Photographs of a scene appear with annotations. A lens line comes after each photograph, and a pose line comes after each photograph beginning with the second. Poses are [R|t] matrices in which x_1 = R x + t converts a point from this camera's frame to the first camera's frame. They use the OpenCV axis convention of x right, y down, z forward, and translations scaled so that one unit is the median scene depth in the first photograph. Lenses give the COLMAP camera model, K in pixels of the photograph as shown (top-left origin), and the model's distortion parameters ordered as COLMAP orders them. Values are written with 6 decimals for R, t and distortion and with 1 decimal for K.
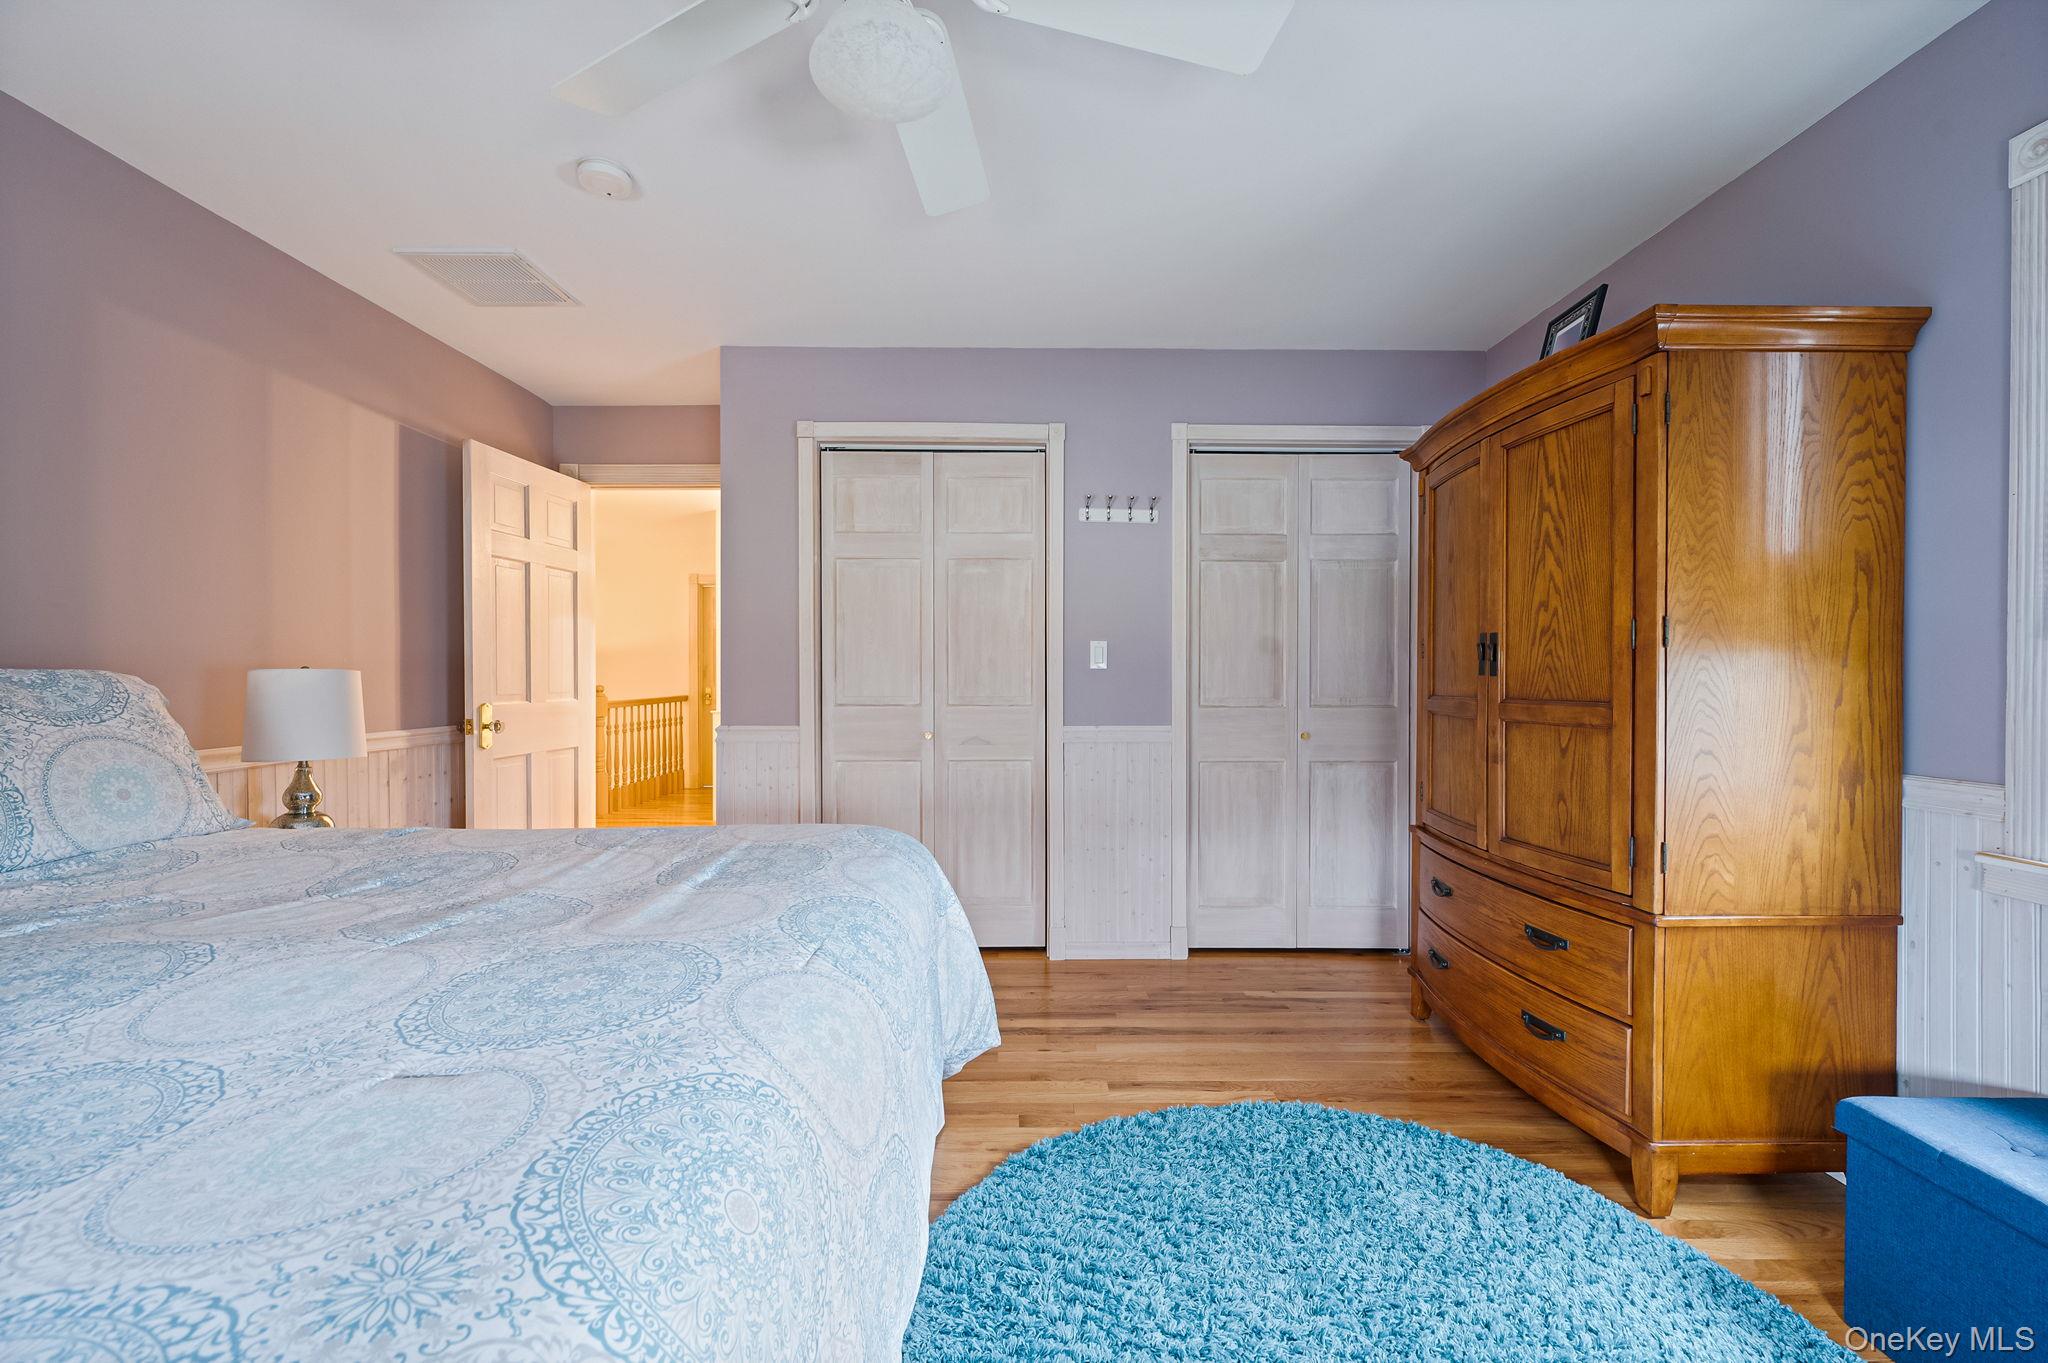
lens RADIAL K [[814.5, 0, 1024.6], [0, 814.5, 685.0], [0, 0, 1]] dist [0.000372, -0.000176]
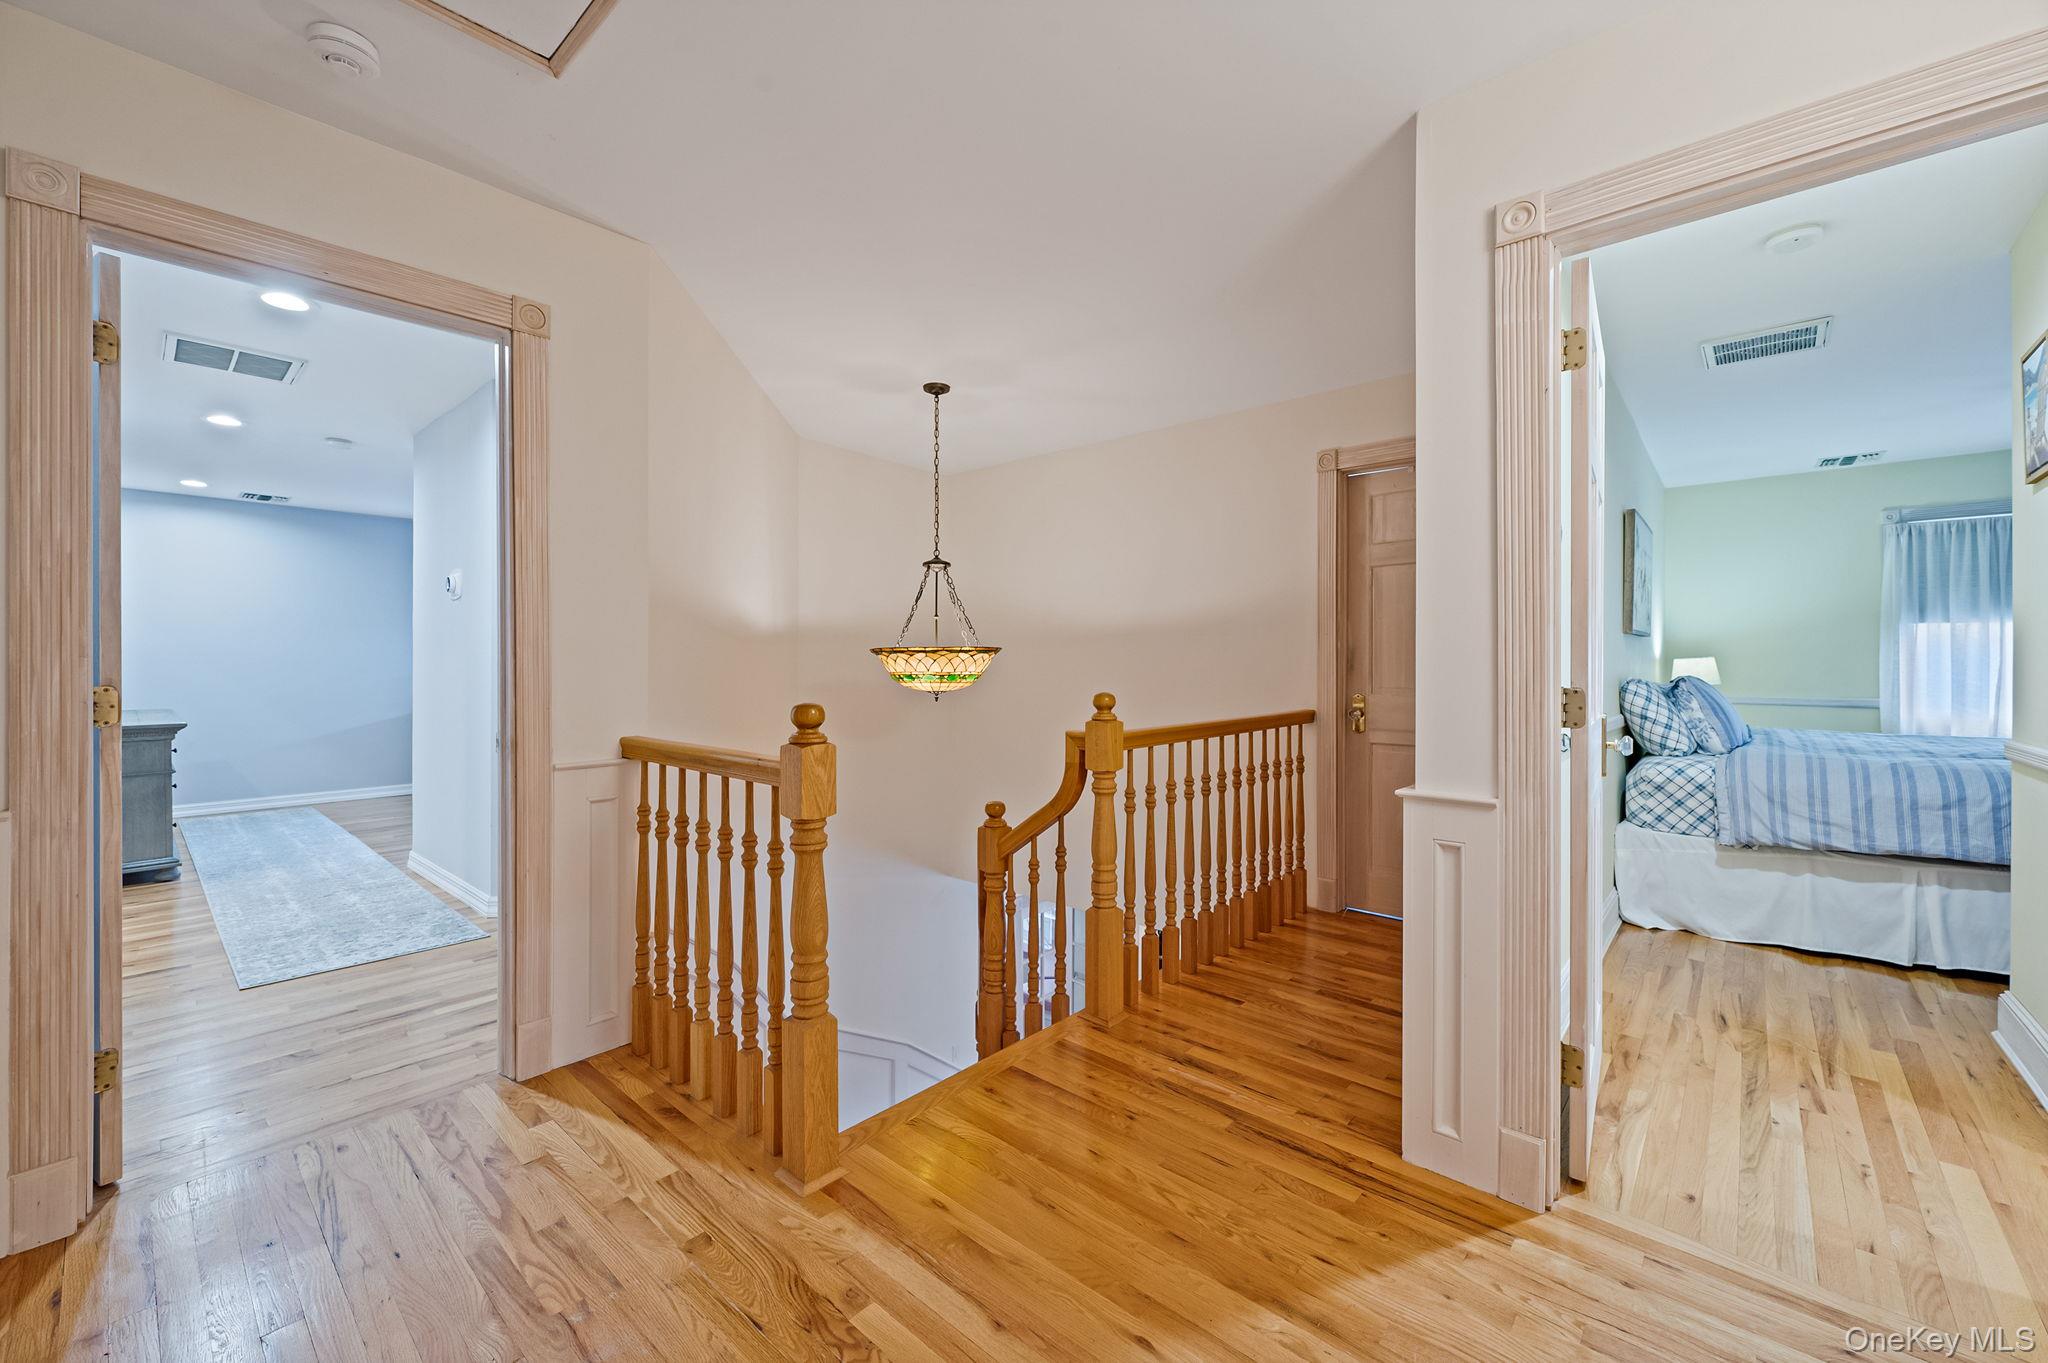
lens RADIAL K [[814.5, 0, 1019.7], [0, 814.5, 675.5], [0, 0, 1]] dist [0.000372, -0.000176]
pose [[0.745149, 0.001801, -0.666896, -0.237312], [-0.003897, 0.999991, -0.001654, -0.006051], [0.666887, 0.003831, 0.745149, 0.561265]]
